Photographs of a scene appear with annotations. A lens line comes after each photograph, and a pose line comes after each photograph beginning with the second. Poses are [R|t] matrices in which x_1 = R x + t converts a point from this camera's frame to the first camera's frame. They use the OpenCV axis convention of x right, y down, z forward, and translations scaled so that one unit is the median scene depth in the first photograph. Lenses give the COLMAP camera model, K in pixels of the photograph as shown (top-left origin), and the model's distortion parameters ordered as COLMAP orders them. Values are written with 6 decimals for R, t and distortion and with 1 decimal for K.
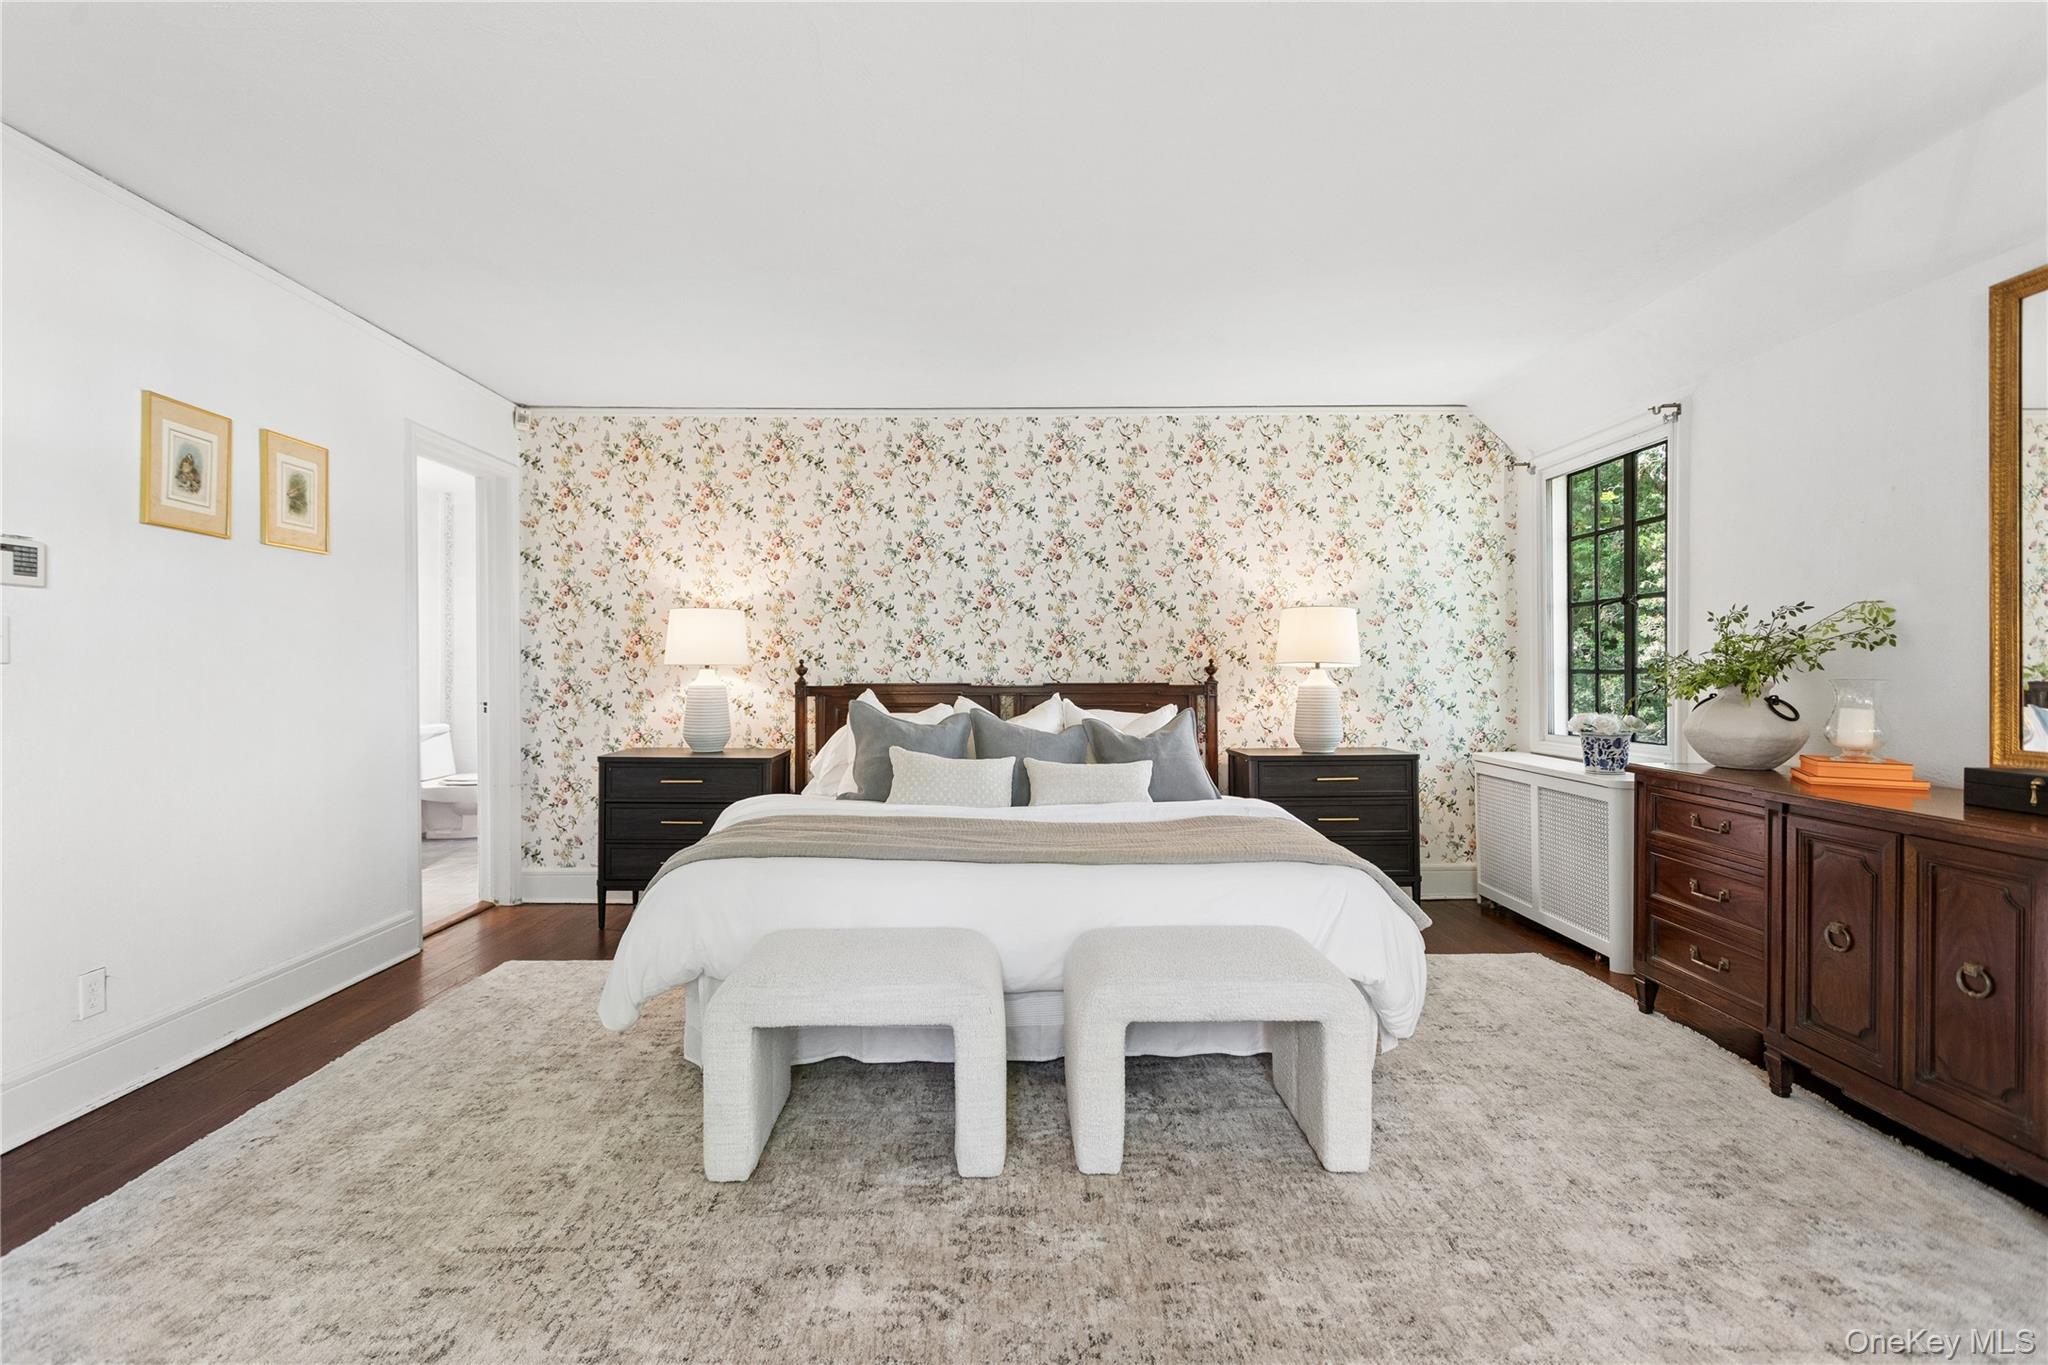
lens RADIAL K [[972.4, 0, 1022.3], [0, 972.4, 677.4], [0, 0, 1]] dist [0.005358, 0.001031]
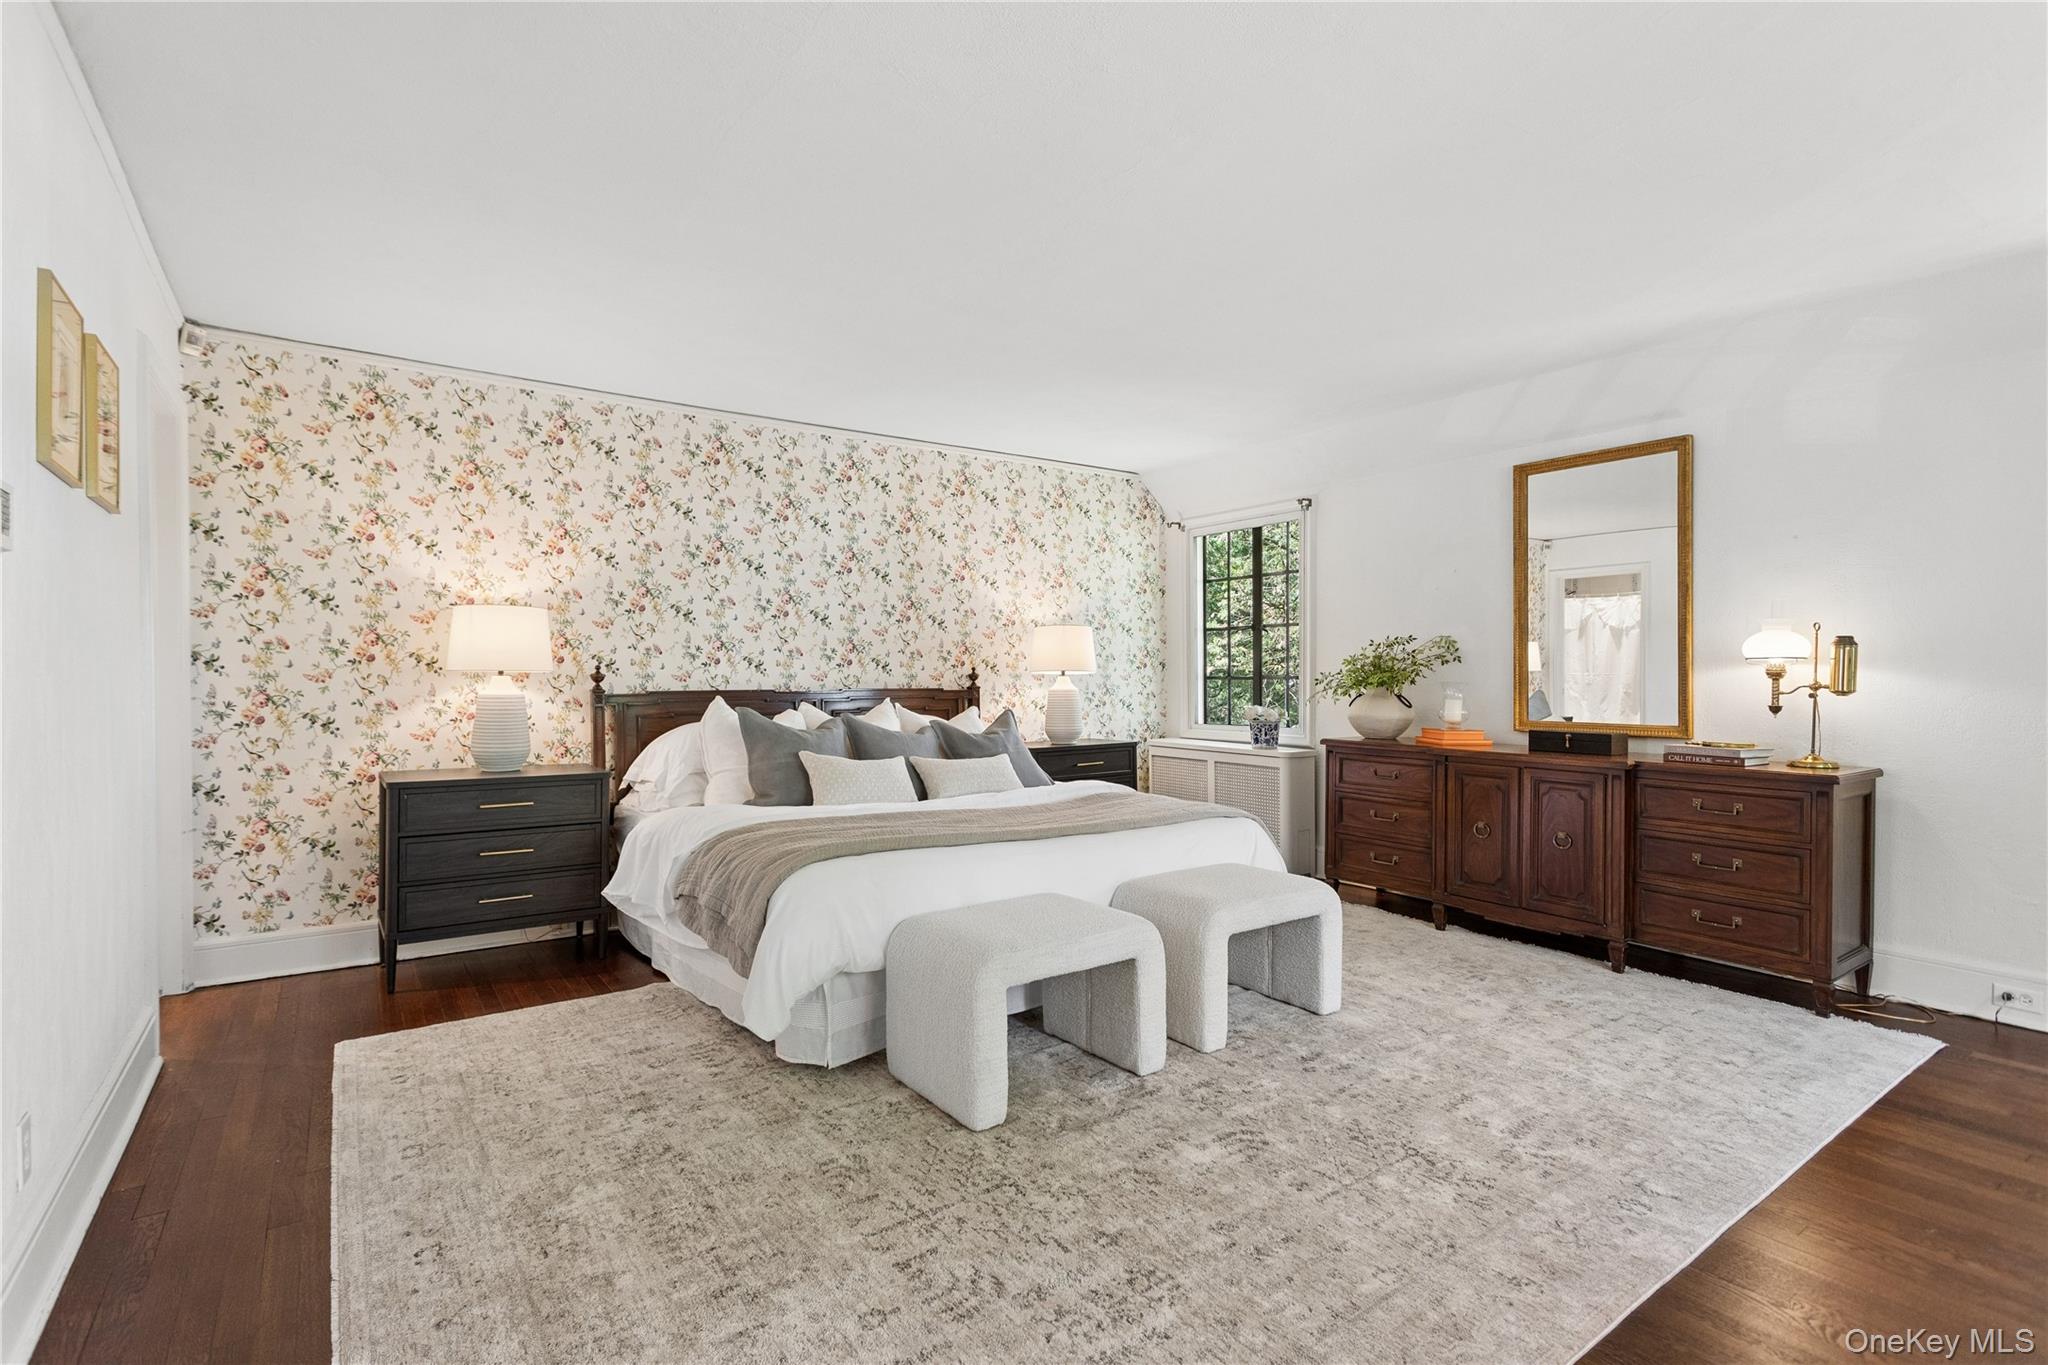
lens RADIAL K [[972.4, 0, 1023.5], [0, 972.4, 682.0], [0, 0, 1]] dist [0.005358, 0.001031]
pose [[0.820095, -0.003608, 0.572216, -0.474567], [0.003396, 0.999993, 0.001438, -0.002912], [-0.572217, 0.000764, 0.820102, 0.022016]]
